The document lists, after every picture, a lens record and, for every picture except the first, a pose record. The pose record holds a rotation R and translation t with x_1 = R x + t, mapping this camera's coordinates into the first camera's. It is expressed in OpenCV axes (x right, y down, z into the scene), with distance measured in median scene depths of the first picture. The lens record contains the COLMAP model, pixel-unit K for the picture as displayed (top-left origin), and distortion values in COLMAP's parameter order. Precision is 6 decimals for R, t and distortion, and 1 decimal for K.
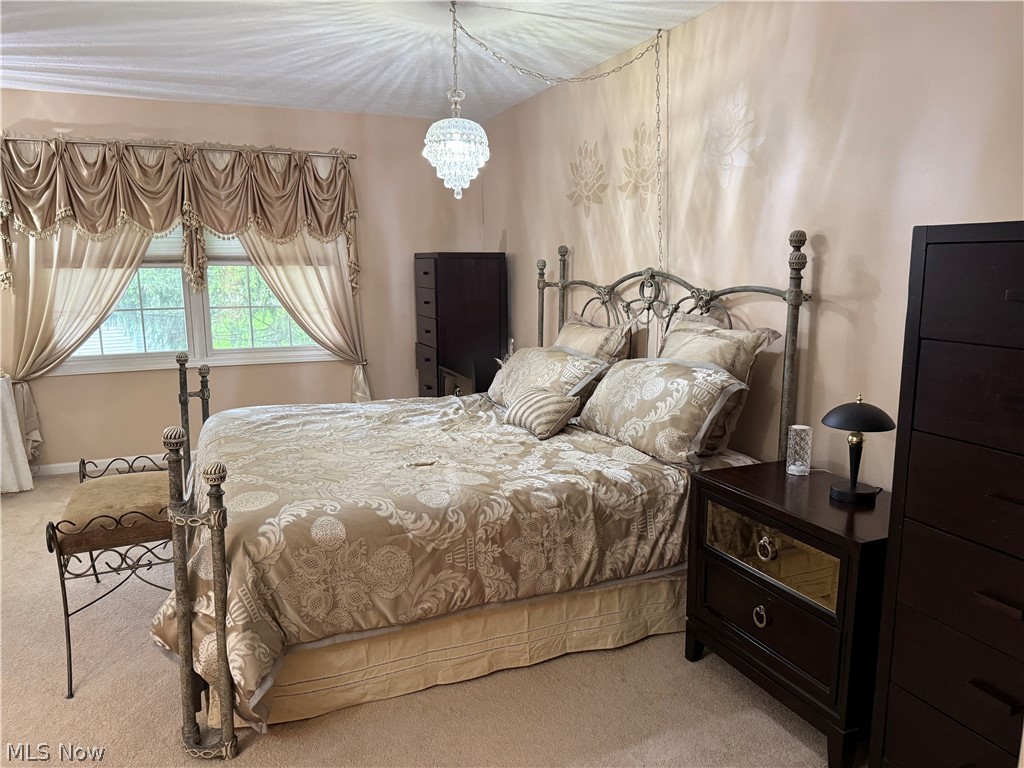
lens RADIAL K [[706.1, 0, 517.3], [0, 706.1, 396.9], [0, 0, 1]] dist [0.132279, -0.329125]
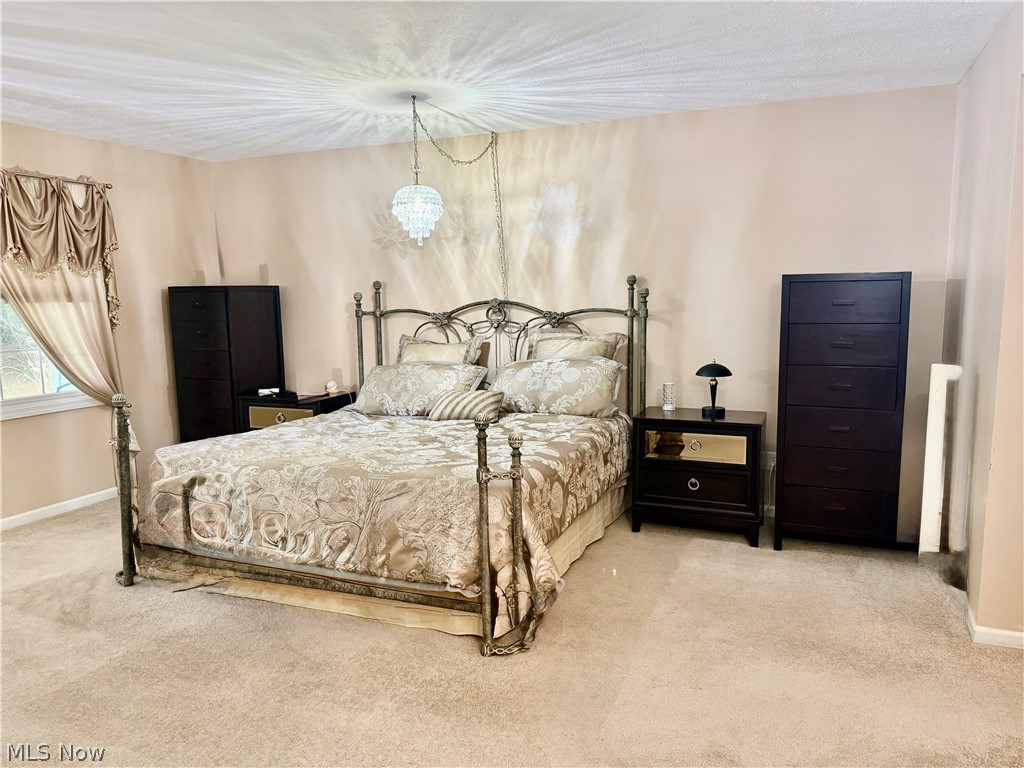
lens RADIAL K [[724.1, 0, 515.3], [0, 724.1, 391.0], [0, 0, 1]] dist [0.125321, -0.219885]
pose [[0.730062, -0.099585, 0.676086, -0.816798], [0.137085, 0.990557, -0.002124, 0.007766], [-0.669490, 0.094232, 0.736820, -0.062986]]
